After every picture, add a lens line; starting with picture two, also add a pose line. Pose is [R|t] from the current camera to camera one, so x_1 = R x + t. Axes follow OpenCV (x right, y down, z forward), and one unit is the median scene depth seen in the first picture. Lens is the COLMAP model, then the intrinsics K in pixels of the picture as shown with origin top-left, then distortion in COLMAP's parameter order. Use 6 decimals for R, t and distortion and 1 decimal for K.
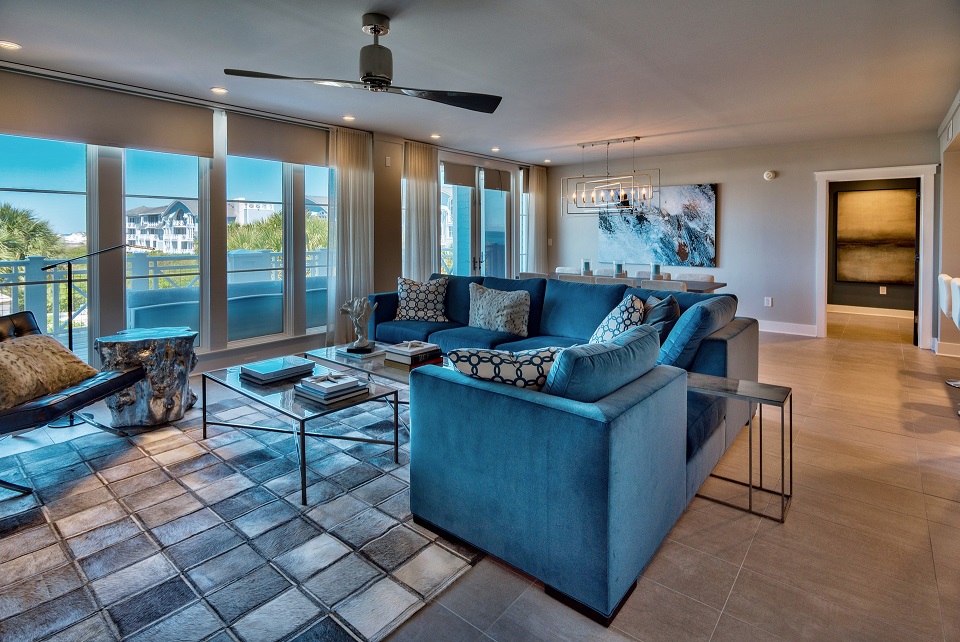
lens RADIAL K [[488.6, 0, 474.6], [0, 488.6, 244.5], [0, 0, 1]] dist [-0.002446, -0.000681]
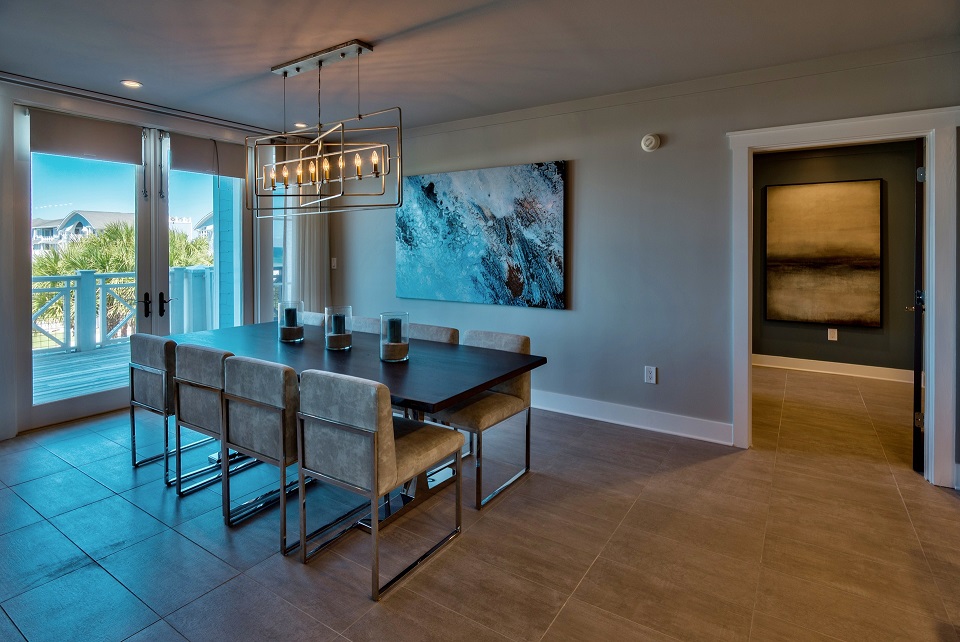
lens RADIAL K [[505.7, 0, 456.7], [0, 505.7, 254.0], [0, 0, 1]] dist [-0.000630, -0.000795]
pose [[0.995525, -0.002110, 0.094472, 0.301243], [0.003251, 0.999924, -0.011927, -0.010129], [-0.094440, 0.012181, 0.995456, 0.413833]]
